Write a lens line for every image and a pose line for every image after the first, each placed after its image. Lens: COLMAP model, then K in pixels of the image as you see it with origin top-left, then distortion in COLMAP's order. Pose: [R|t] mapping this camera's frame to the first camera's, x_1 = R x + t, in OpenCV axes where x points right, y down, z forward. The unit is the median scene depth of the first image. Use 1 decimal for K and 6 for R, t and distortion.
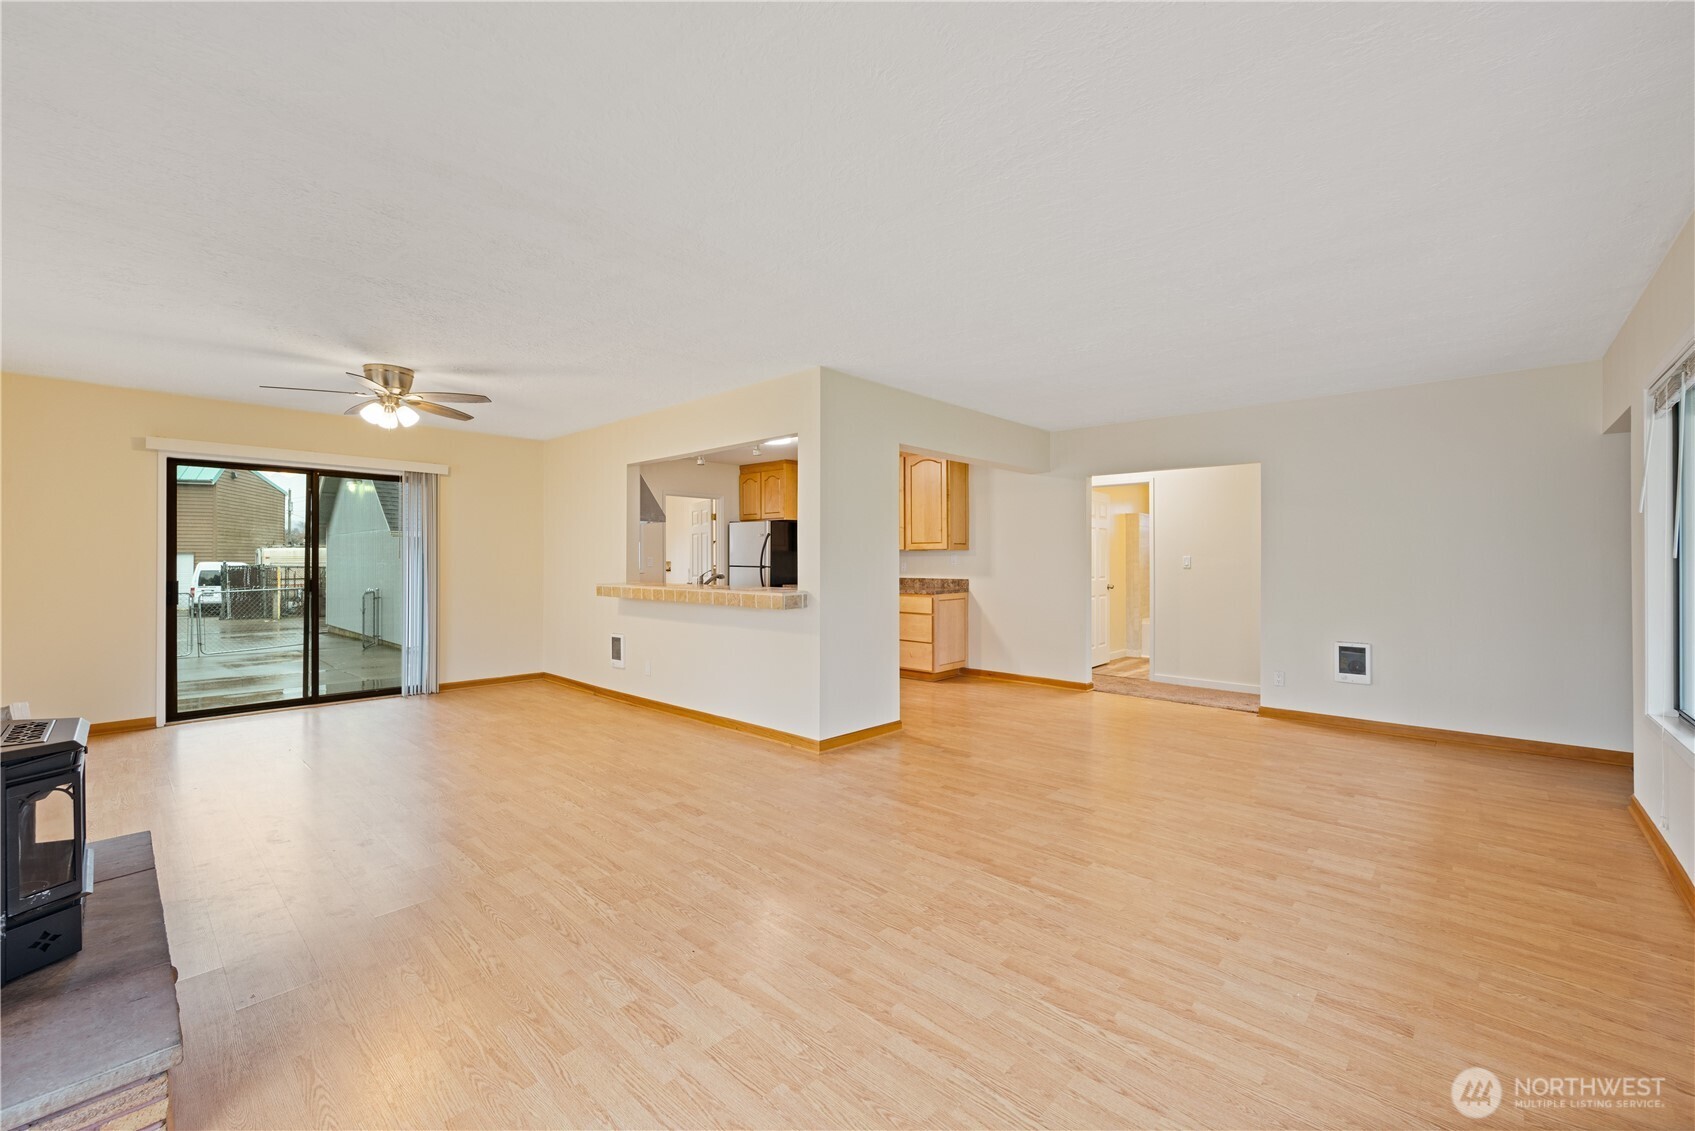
lens RADIAL K [[715.9, 0, 847.5], [0, 715.9, 565.5], [0, 0, 1]] dist [-0.002009, -0.000127]
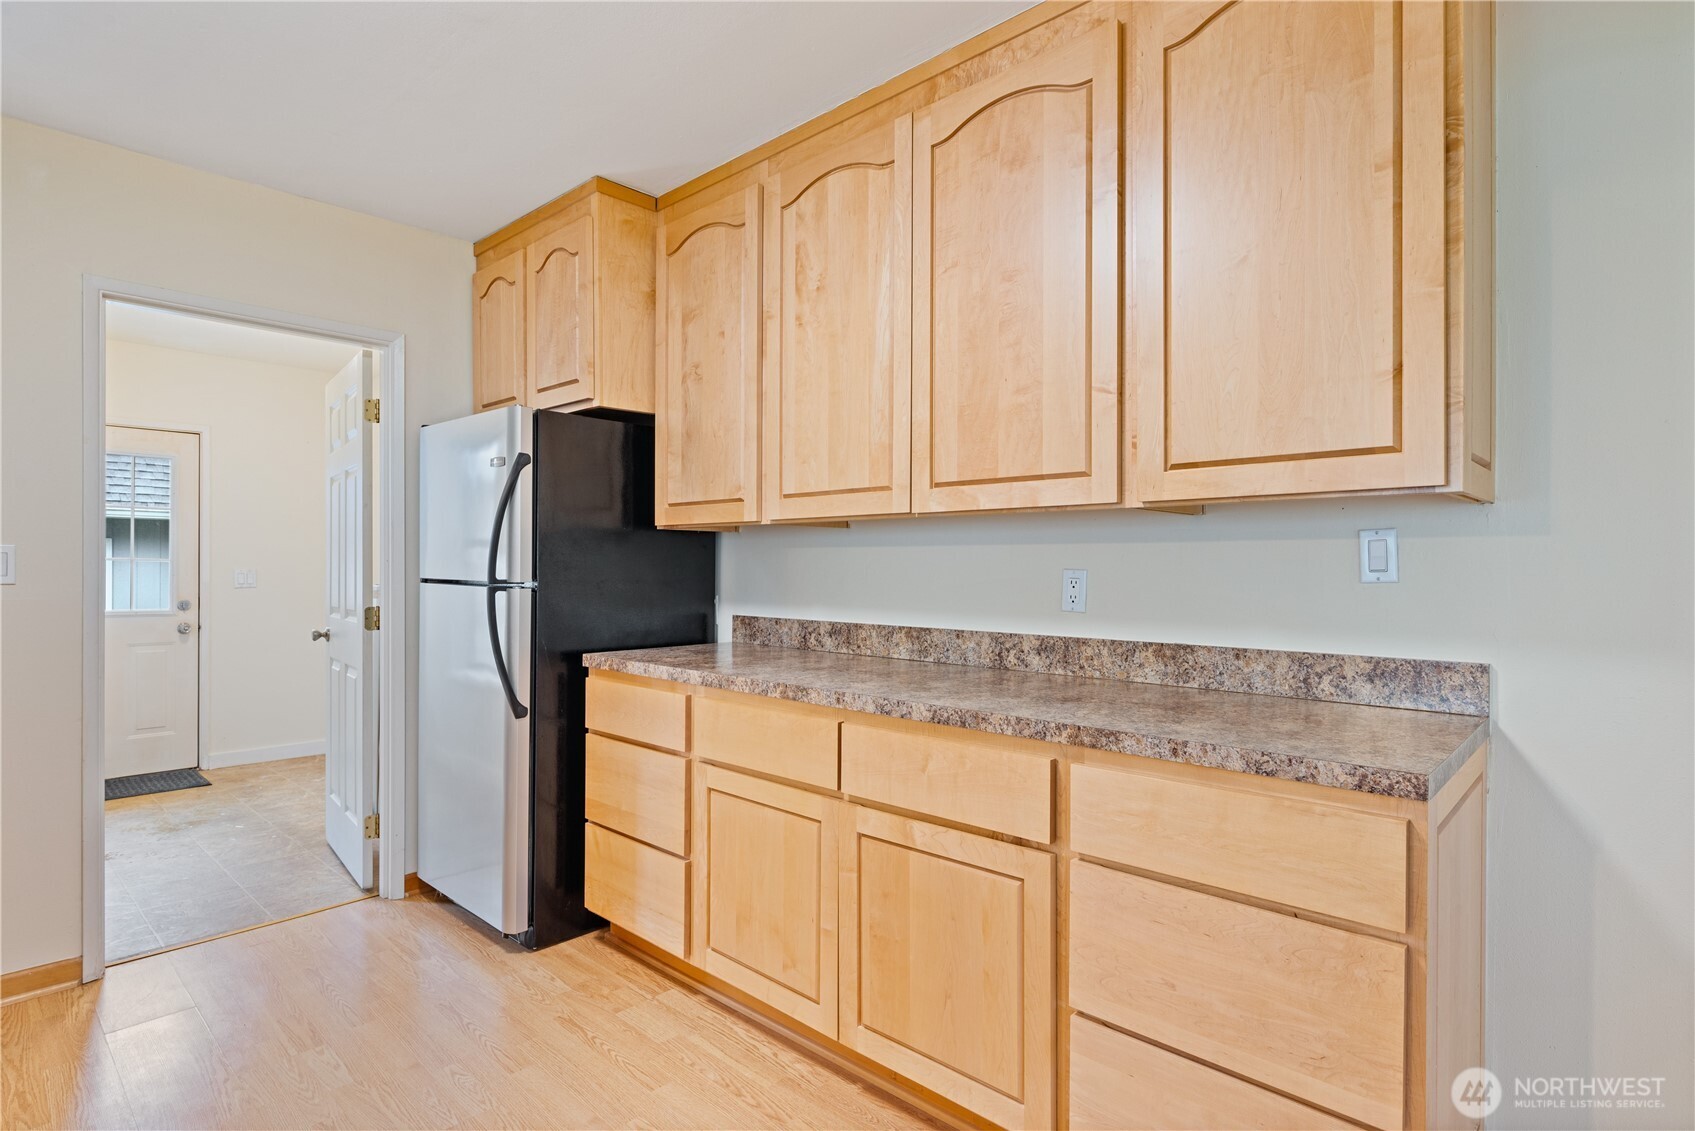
lens RADIAL K [[867.3, 0, 847.5], [0, 867.3, 565.5], [0, 0, 1]] dist [0.001466, 0.000278]
pose [[0.999992, 0.002734, -0.002888, 0.007914], [-0.002742, 0.999993, -0.002514, -0.004576], [0.002881, 0.002522, 0.999993, 0.770252]]
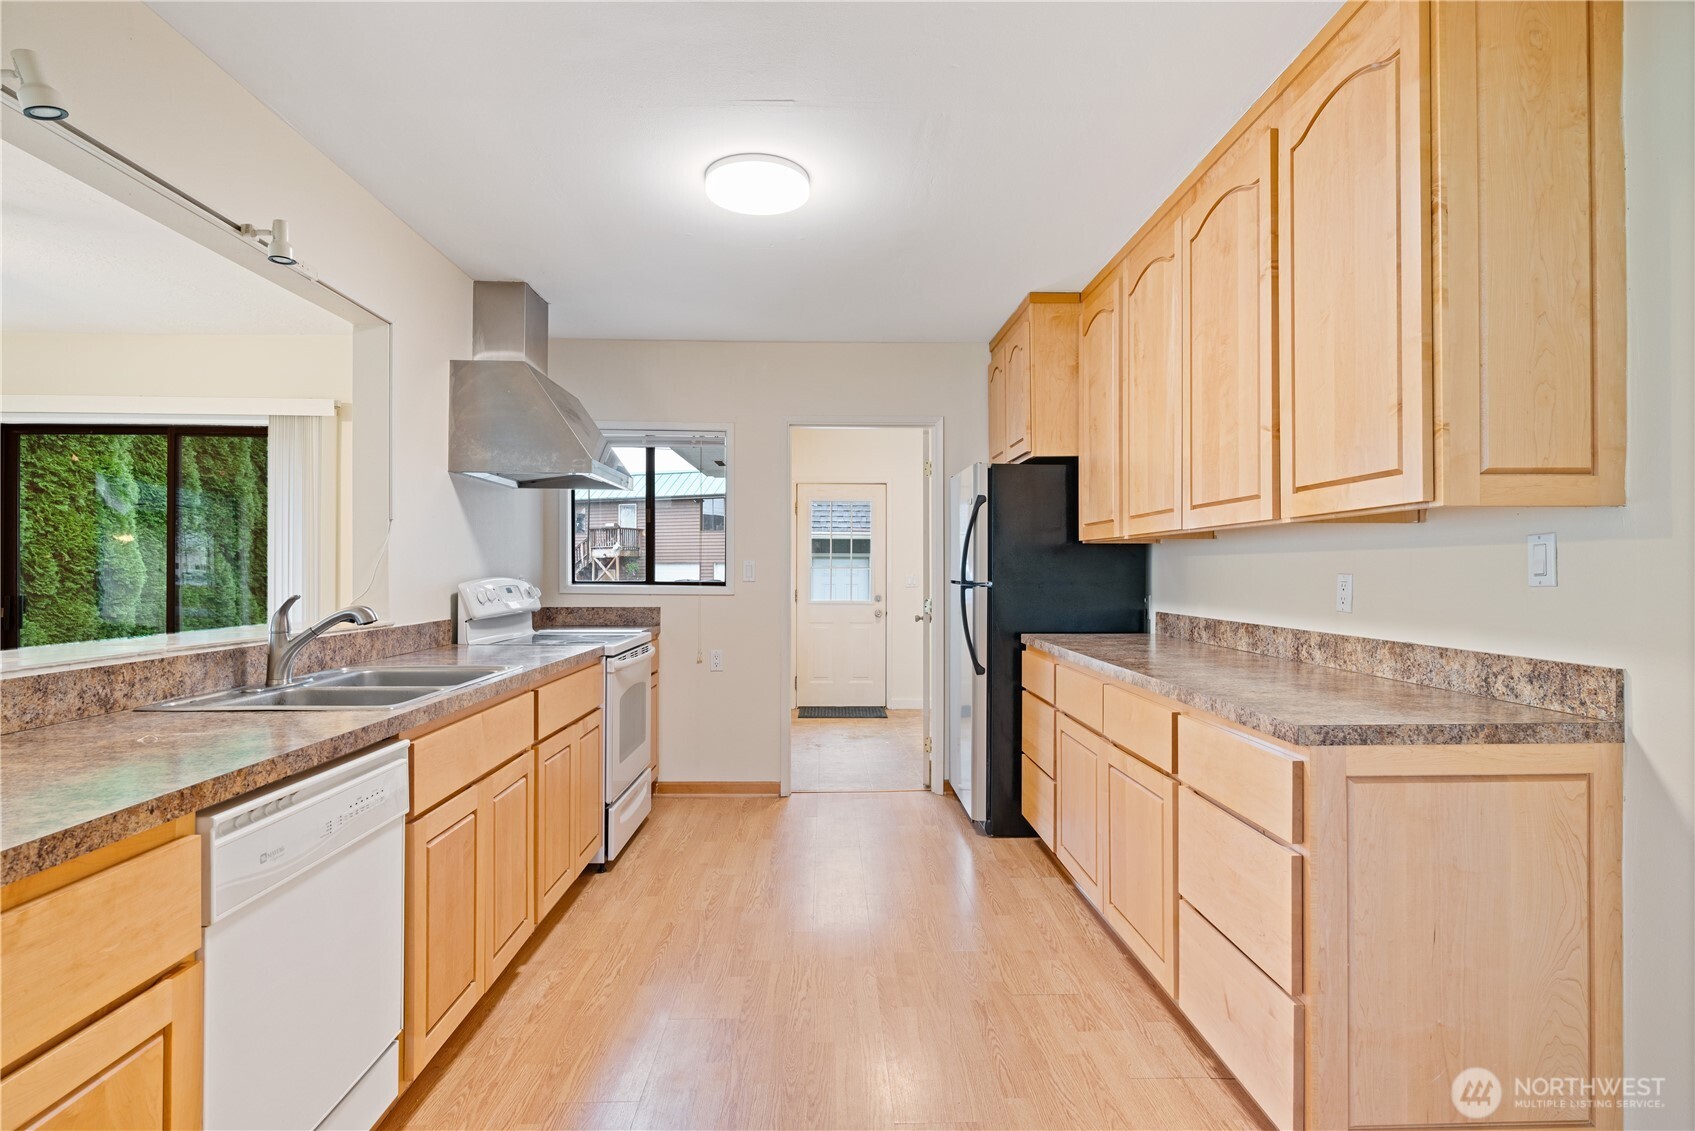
lens RADIAL K [[873.1, 0, 847.5], [0, 873.1, 565.5], [0, 0, 1]] dist [0.037721, 0.000119]
pose [[0.704439, -0.004726, -0.709749, 0.187390], [-0.000715, 0.999973, -0.007368, -0.004709], [0.709765, 0.005697, 0.704416, 0.697737]]
